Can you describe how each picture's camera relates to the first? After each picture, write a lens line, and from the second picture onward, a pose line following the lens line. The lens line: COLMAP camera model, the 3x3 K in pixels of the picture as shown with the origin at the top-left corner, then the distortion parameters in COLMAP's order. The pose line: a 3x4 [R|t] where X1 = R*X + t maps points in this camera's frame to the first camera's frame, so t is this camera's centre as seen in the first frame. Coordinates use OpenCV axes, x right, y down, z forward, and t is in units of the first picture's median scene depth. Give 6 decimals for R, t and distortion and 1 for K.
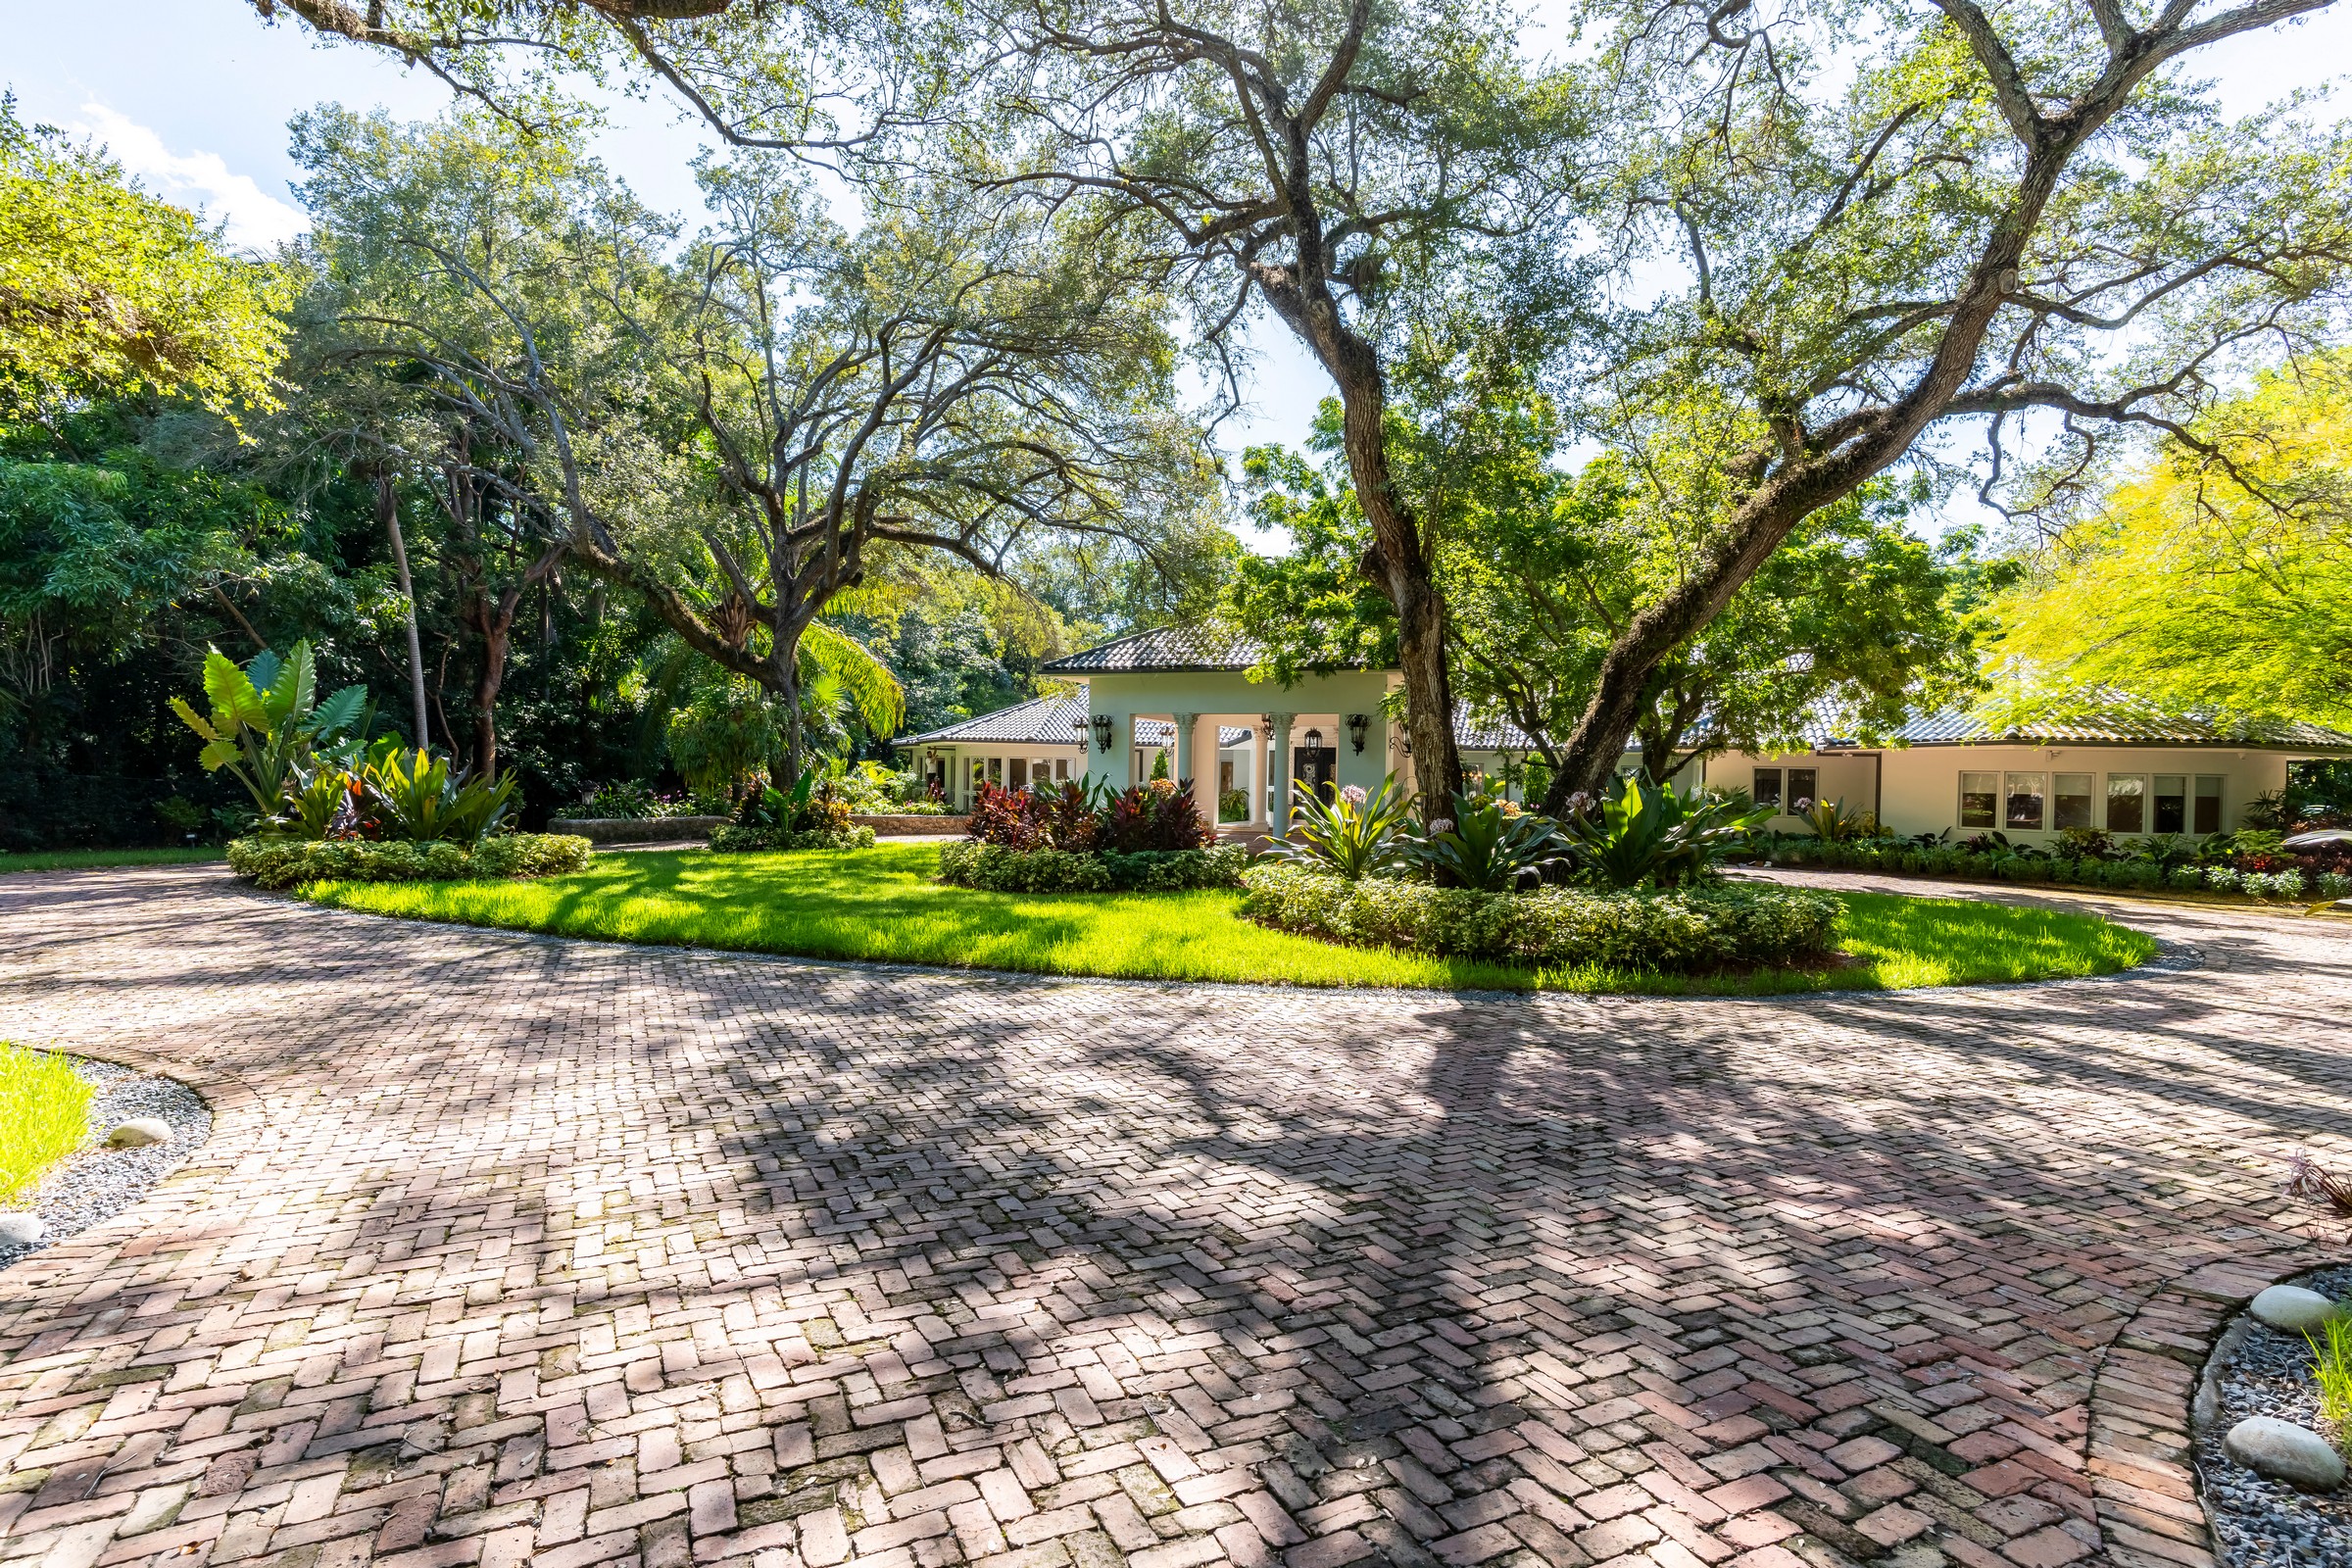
lens RADIAL K [[1176.0, 0, 1176.0], [0, 1176.0, 784.0], [0, 0, 1]] dist [0.002888, 0.000745]
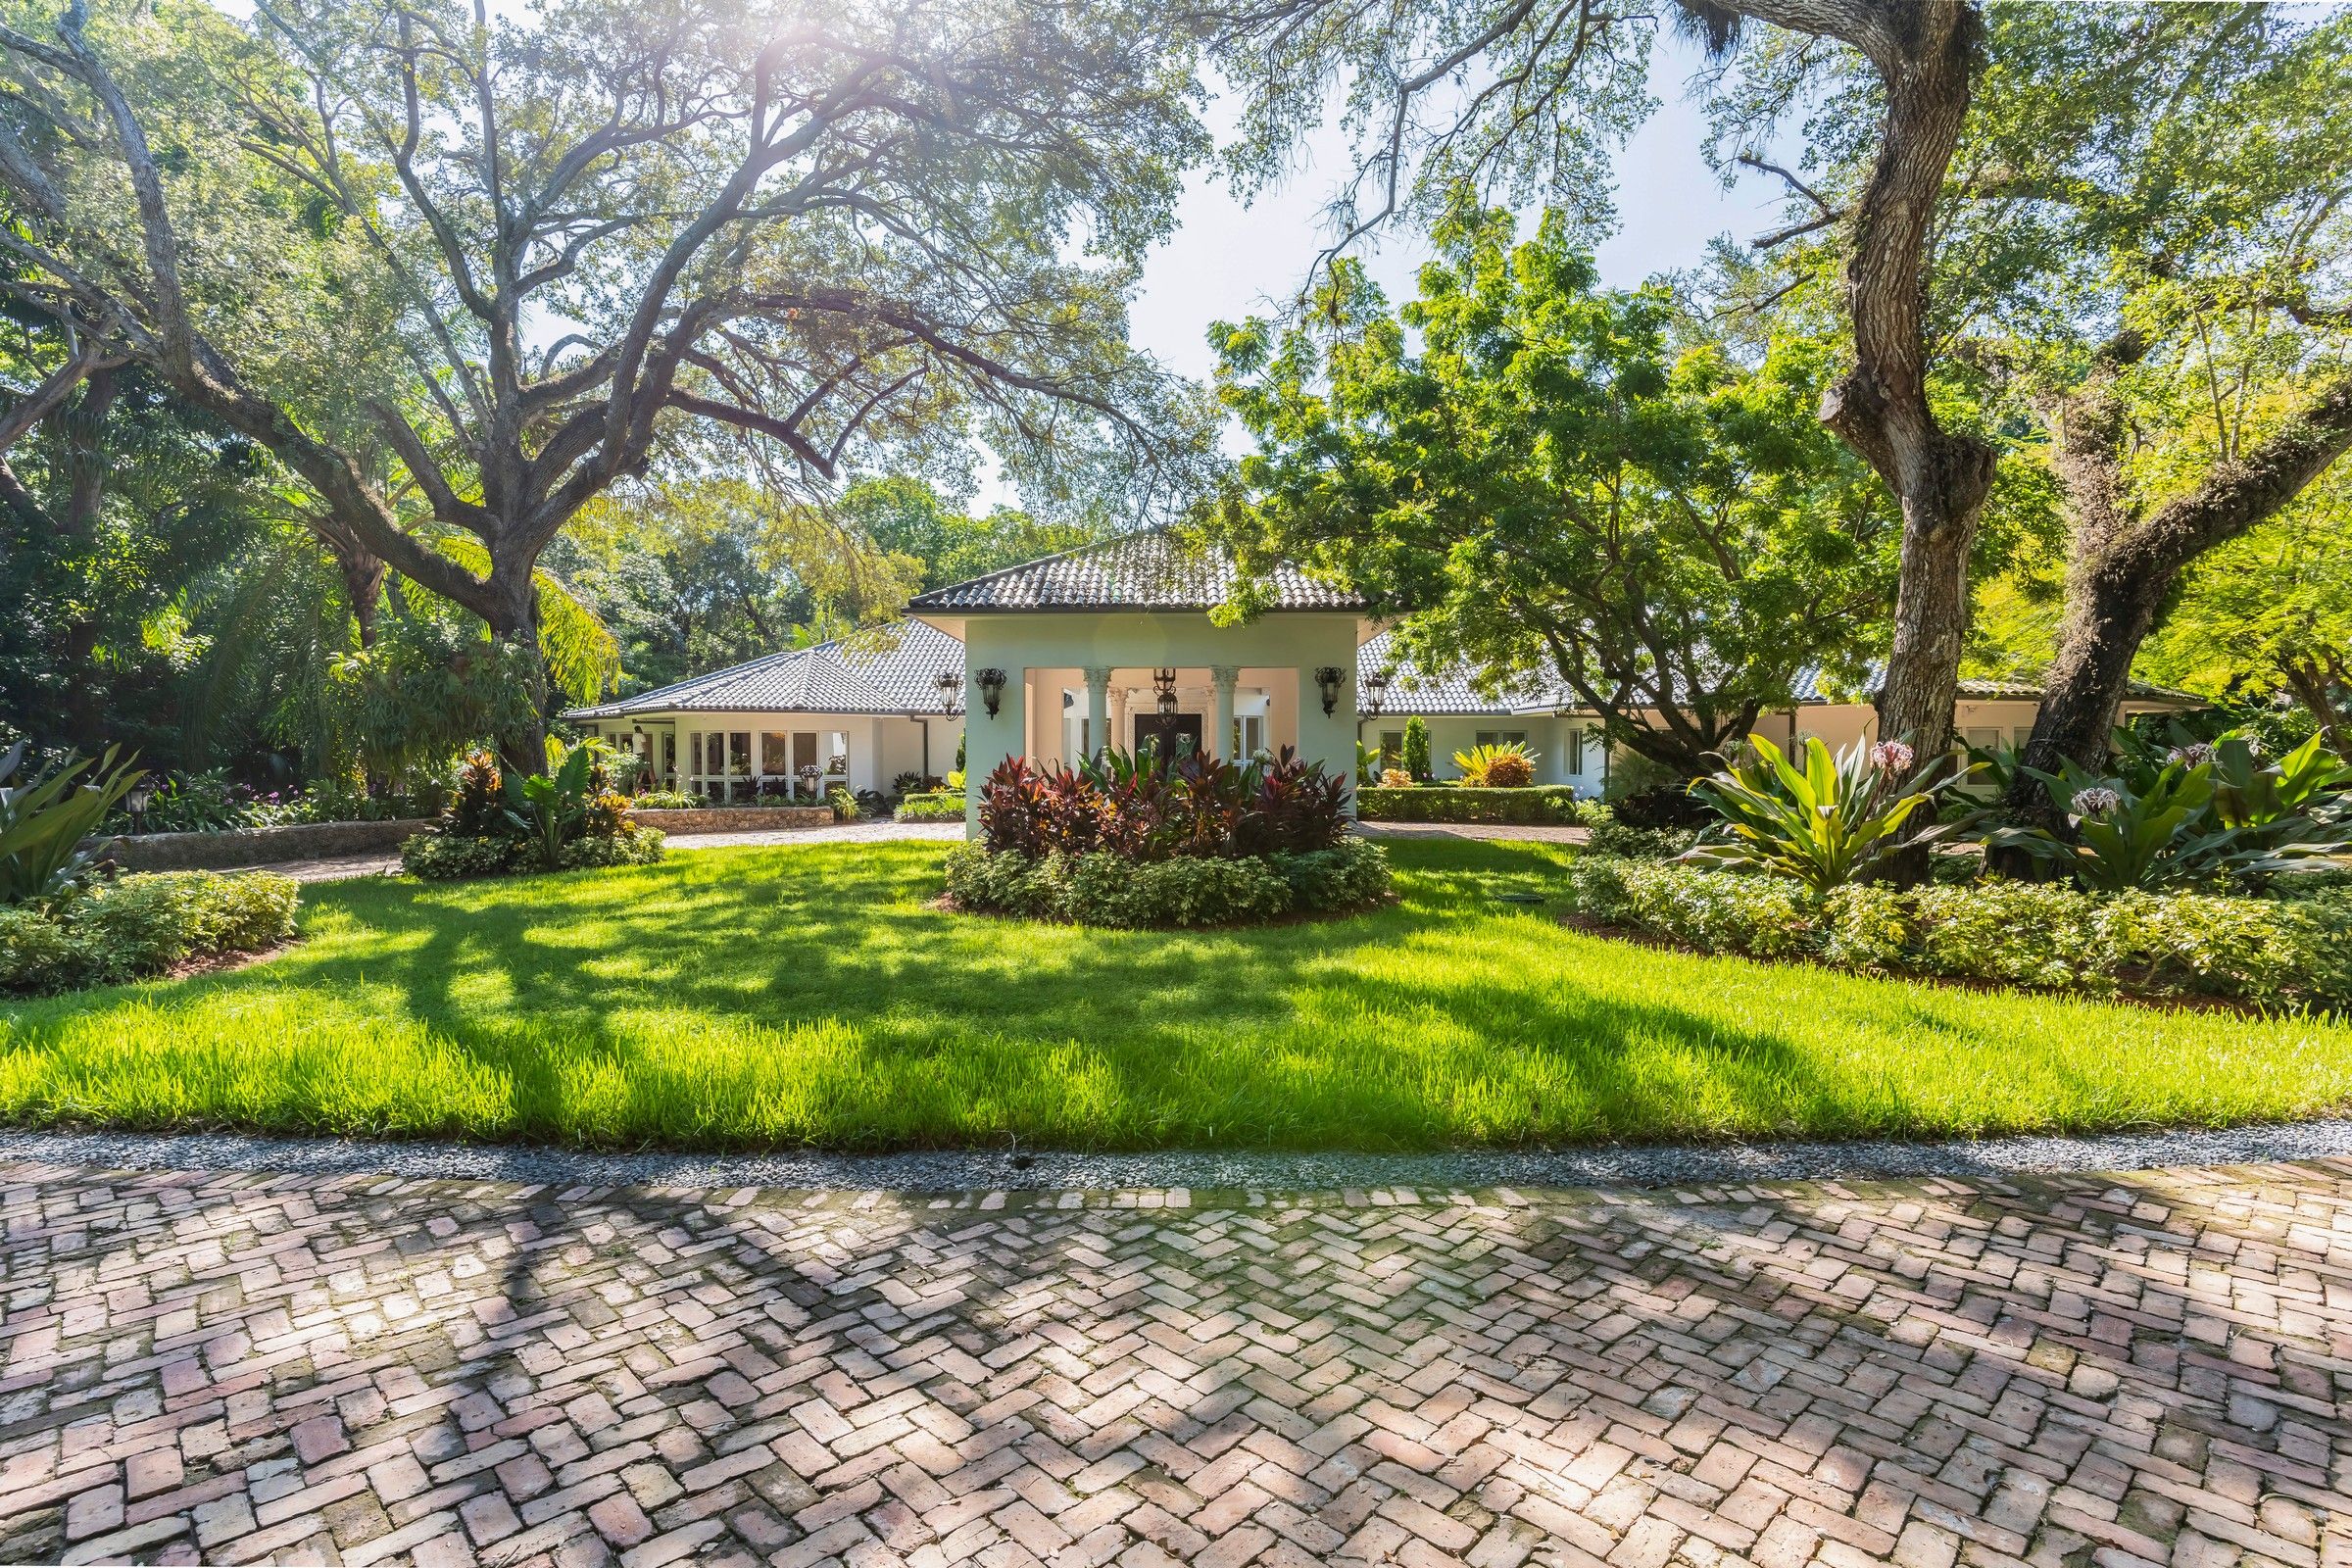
lens RADIAL K [[1176.0, 0, 1176.0], [0, 1176.0, 784.0], [0, 0, 1]] dist [0.002888, 0.000745]
pose [[0.943217, -0.028125, 0.330985, -0.186411], [0.022157, 0.999517, 0.021792, 0.001669], [-0.331438, -0.013221, 0.943384, 0.226729]]
